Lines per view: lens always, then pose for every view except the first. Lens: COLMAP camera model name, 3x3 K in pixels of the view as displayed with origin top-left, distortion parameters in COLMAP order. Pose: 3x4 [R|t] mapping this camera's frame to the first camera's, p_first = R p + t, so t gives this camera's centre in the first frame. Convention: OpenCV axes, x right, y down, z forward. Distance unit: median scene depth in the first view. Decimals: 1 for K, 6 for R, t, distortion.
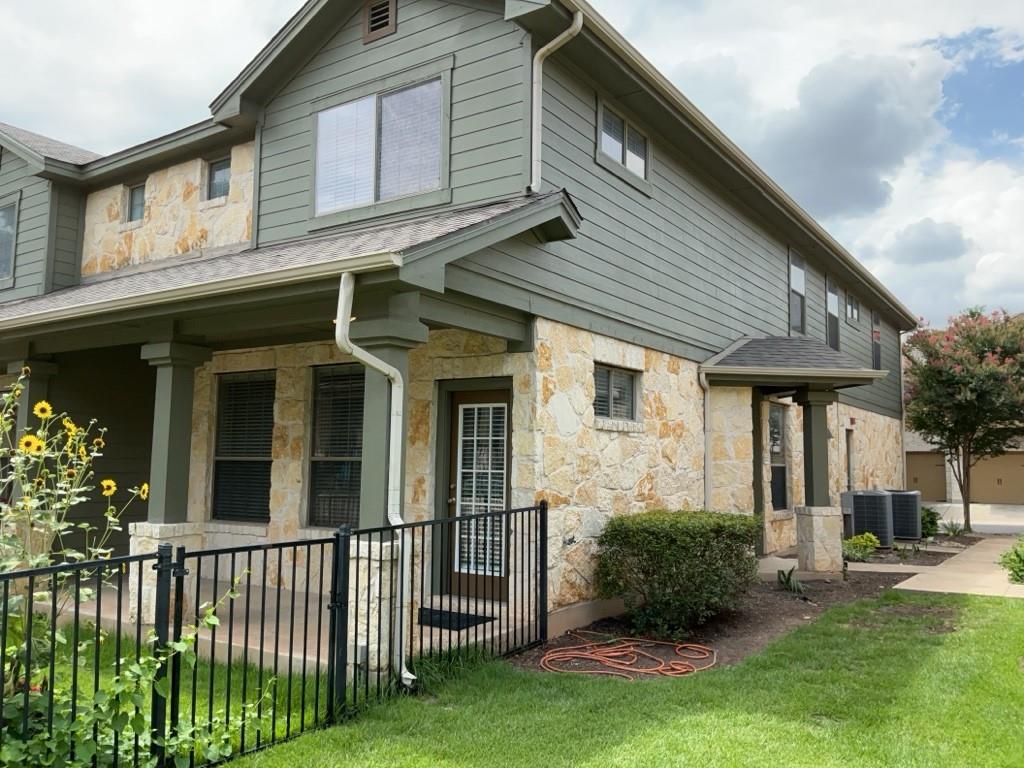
lens RADIAL K [[811.6, 0, 518.8], [0, 811.6, 395.5], [0, 0, 1]] dist [0.085373, -0.179489]
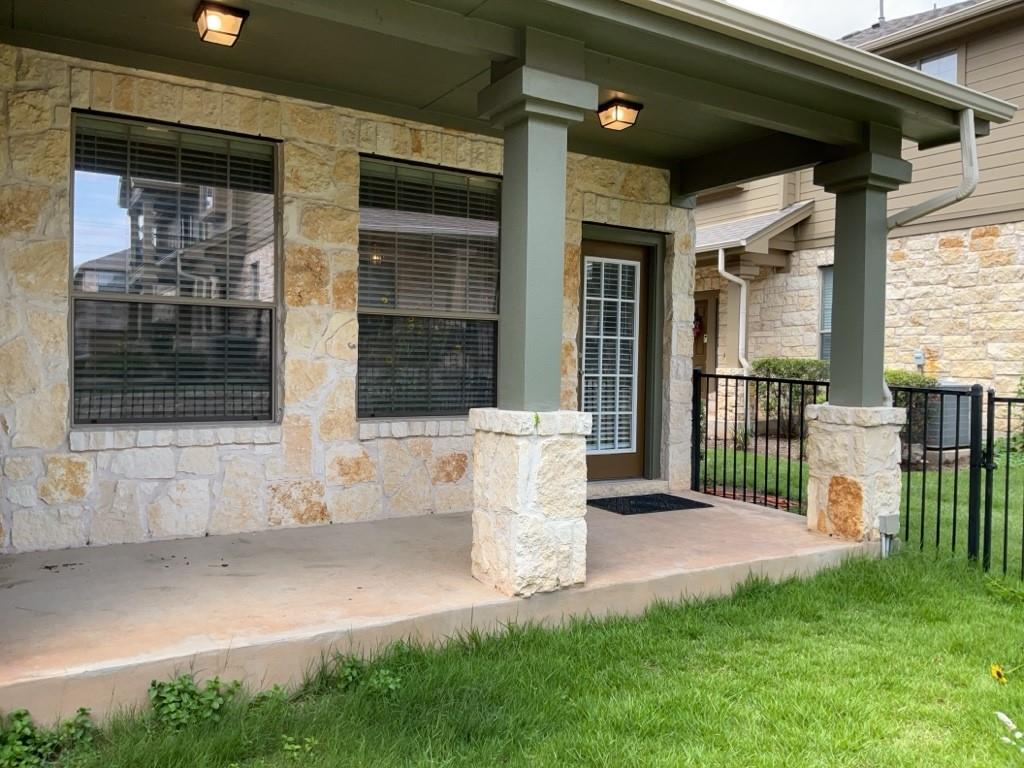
lens RADIAL K [[811.6, 0, 515.0], [0, 811.6, 399.5], [0, 0, 1]] dist [0.085373, -0.179489]
pose [[0.414148, -0.038962, 0.909375, -0.800744], [-0.084301, 0.993147, 0.080943, 0.088769], [-0.906297, -0.110183, 0.408026, 0.670695]]
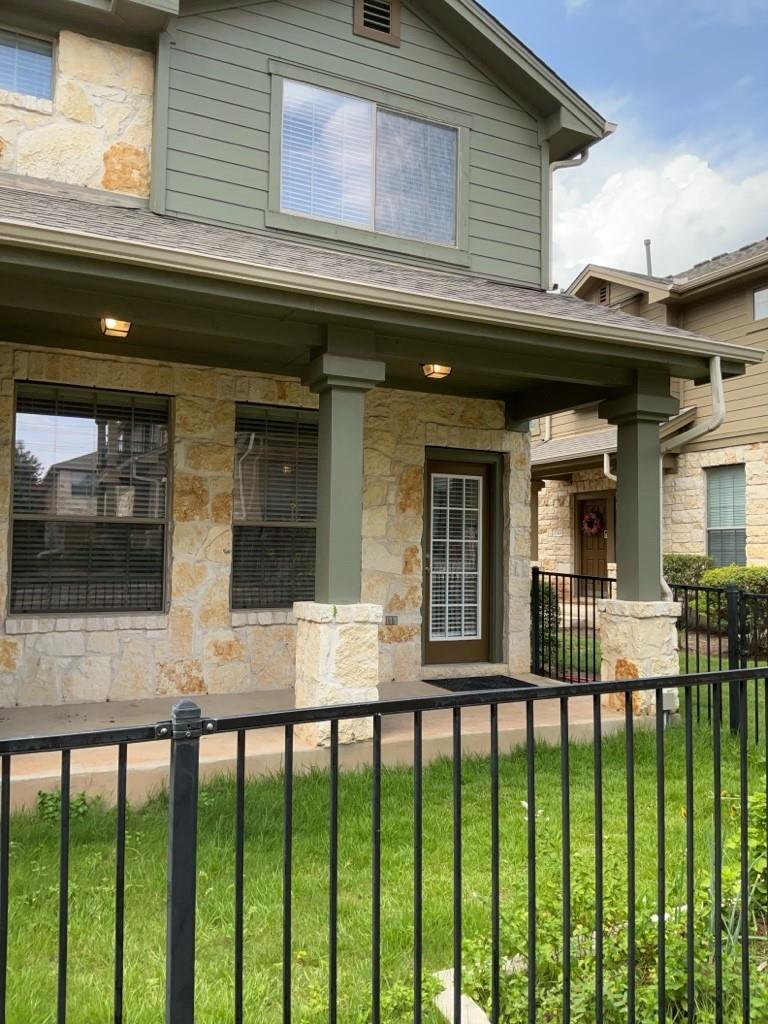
lens RADIAL K [[811.6, 0, 392.7], [0, 811.6, 525.3], [0, 0, 1]] dist [0.085373, -0.179489]
pose [[0.501438, 0.030259, 0.864664, -0.884292], [-0.076834, 0.996997, 0.009668, 0.063790], [-0.861775, -0.071284, 0.502257, 0.511111]]
